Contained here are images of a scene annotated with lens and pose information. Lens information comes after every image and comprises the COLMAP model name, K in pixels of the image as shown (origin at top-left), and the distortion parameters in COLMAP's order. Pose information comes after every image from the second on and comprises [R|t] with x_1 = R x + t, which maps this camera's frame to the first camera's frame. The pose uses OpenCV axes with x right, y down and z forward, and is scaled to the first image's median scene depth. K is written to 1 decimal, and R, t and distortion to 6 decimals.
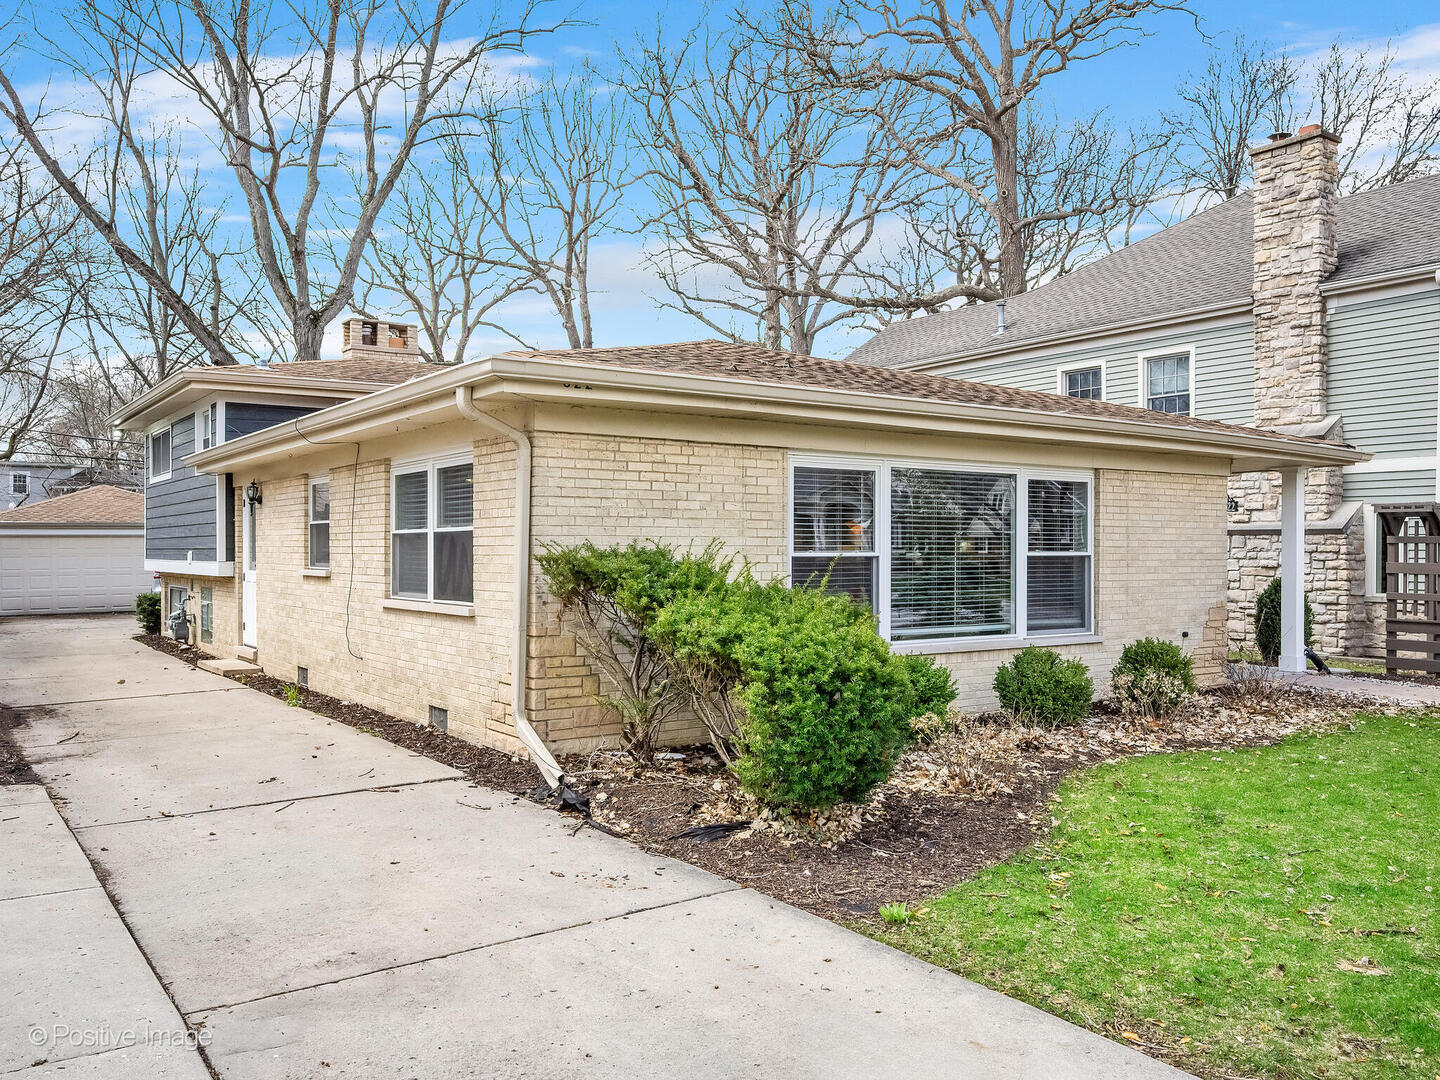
lens RADIAL K [[1118.7, 0, 720.0], [0, 1118.7, 540.0], [0, 0, 1]] dist [-0.001153, -0.000448]
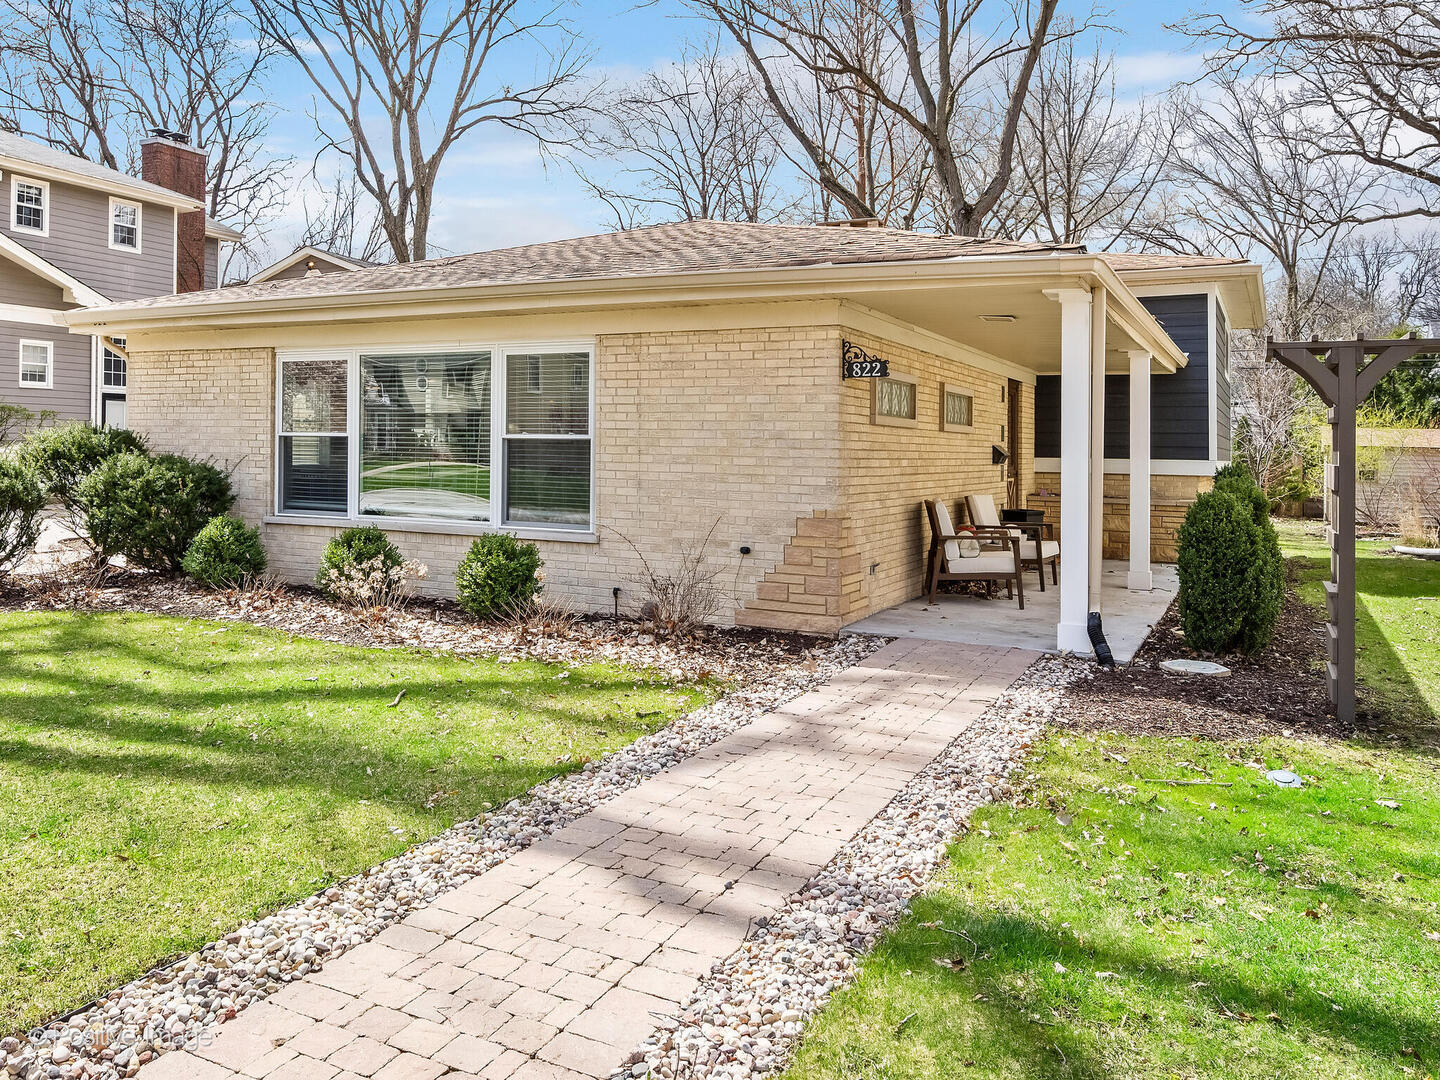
lens RADIAL K [[1114.5, 0, 720.0], [0, 1114.5, 540.0], [0, 0, 1]] dist [0.000396, 0.000723]
pose [[0.463512, 0.082565, -0.882235, 1.176293], [-0.005904, 0.995915, 0.090102, 0.013612], [0.886071, -0.036555, 0.462106, 0.726472]]
